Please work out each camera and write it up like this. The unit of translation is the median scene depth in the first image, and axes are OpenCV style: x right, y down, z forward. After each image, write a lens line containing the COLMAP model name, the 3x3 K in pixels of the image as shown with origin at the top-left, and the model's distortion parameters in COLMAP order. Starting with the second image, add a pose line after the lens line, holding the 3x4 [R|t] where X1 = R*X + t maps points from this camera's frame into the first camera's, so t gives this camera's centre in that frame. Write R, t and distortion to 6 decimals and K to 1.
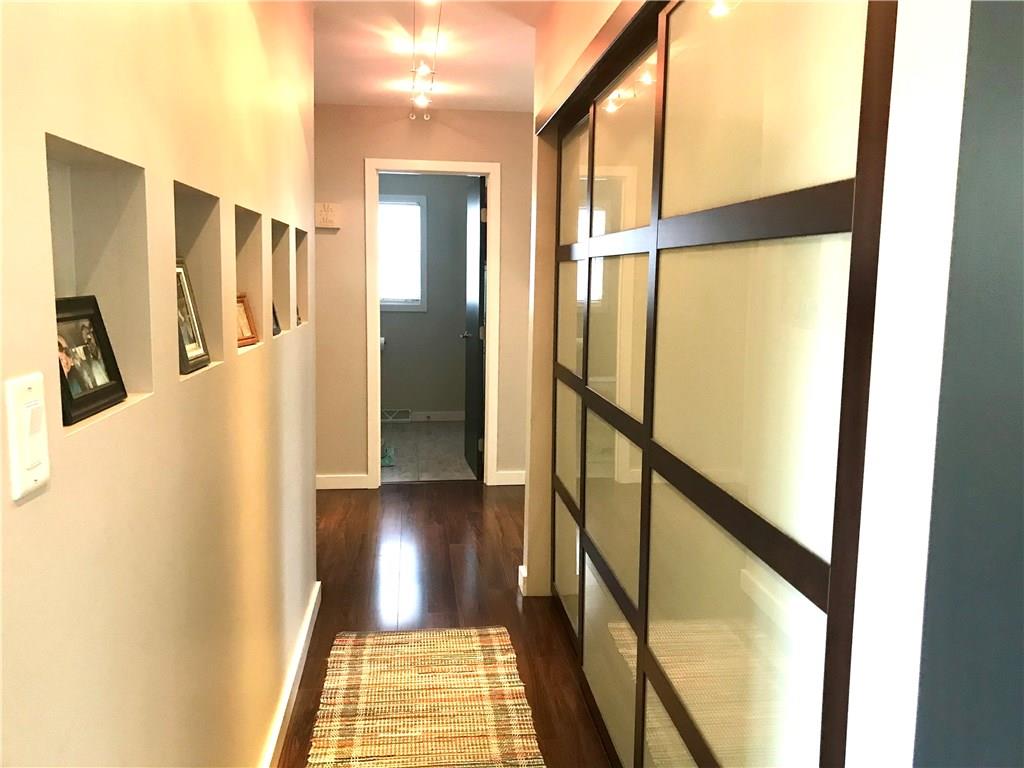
lens RADIAL K [[826.5, 0, 512.0], [0, 826.5, 384.0], [0, 0, 1]] dist [0.128097, -0.227742]
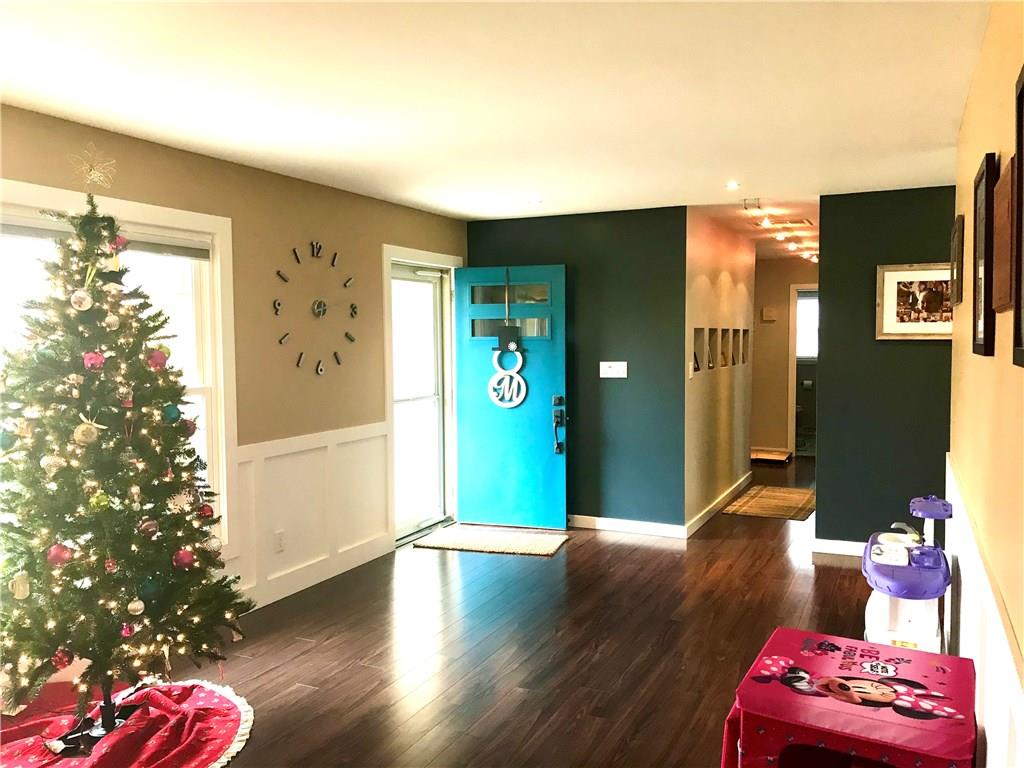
lens RADIAL K [[826.5, 0, 512.0], [0, 826.5, 384.0], [0, 0, 1]] dist [0.128097, -0.227742]
pose [[0.847042, 0.010332, -0.531426, 0.543860], [-0.052719, 0.996514, -0.064654, 0.204958], [0.528905, 0.082781, 0.844634, -1.665869]]
